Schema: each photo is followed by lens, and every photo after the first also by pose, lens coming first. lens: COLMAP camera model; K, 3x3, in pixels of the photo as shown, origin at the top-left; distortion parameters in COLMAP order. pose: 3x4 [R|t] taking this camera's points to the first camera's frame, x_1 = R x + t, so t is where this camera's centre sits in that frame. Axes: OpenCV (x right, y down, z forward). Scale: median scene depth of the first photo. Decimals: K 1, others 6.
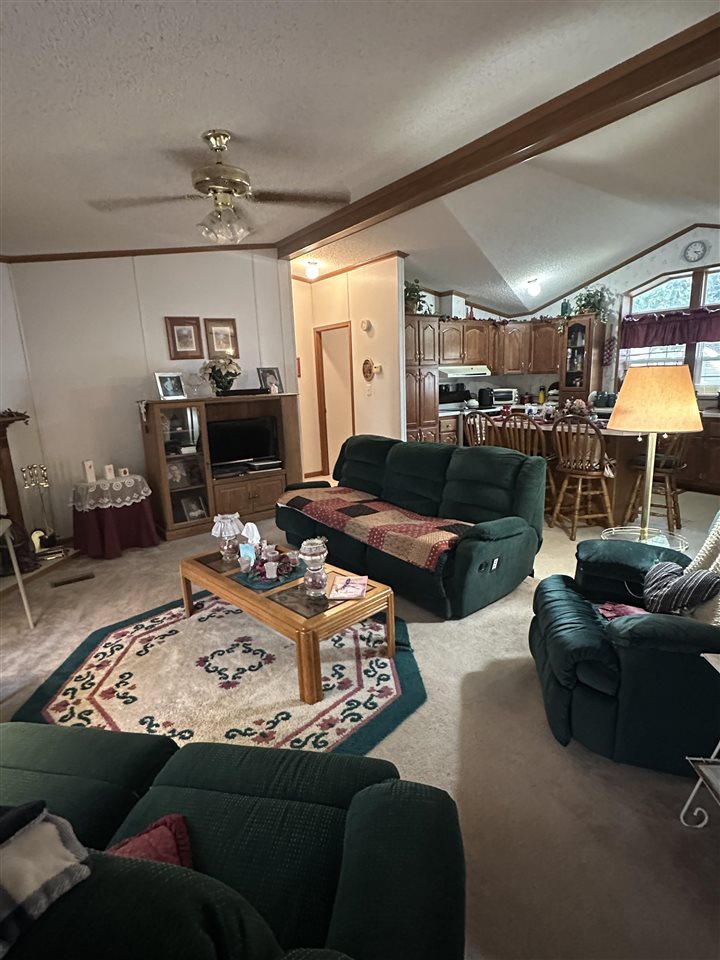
lens RADIAL K [[478.9, 0, 362.6], [0, 478.9, 479.8], [0, 0, 1]] dist [-0.004446, -0.000618]
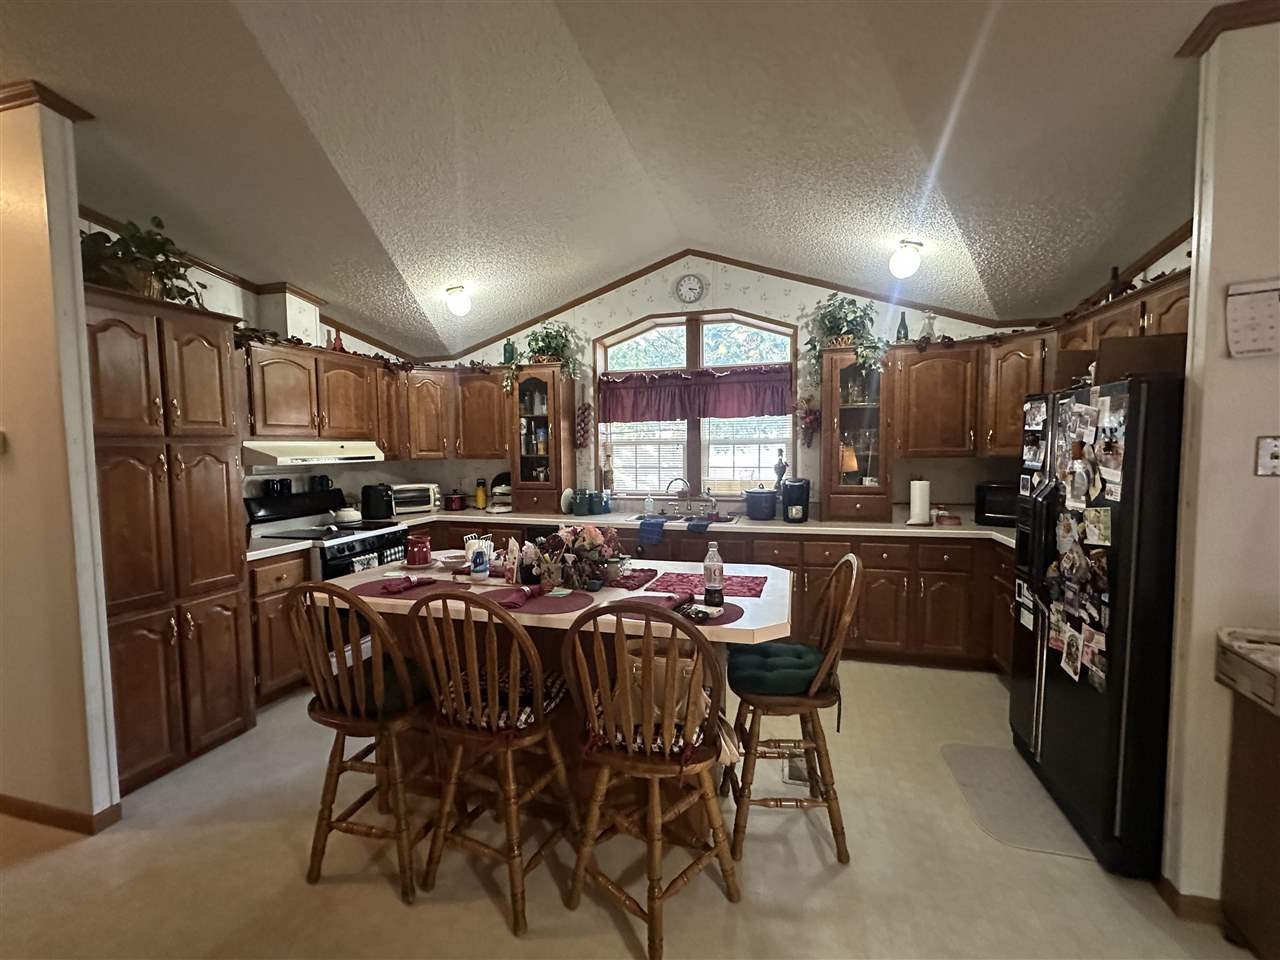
lens RADIAL K [[557.6, 0, 643.8], [0, 557.6, 480.2], [0, 0, 1]] dist [0.001235, -0.000169]
pose [[0.785494, -0.011239, 0.618768, 0.122782], [0.115074, 0.985051, -0.128188, -0.094174], [-0.608077, 0.171895, 0.775045, 0.393036]]
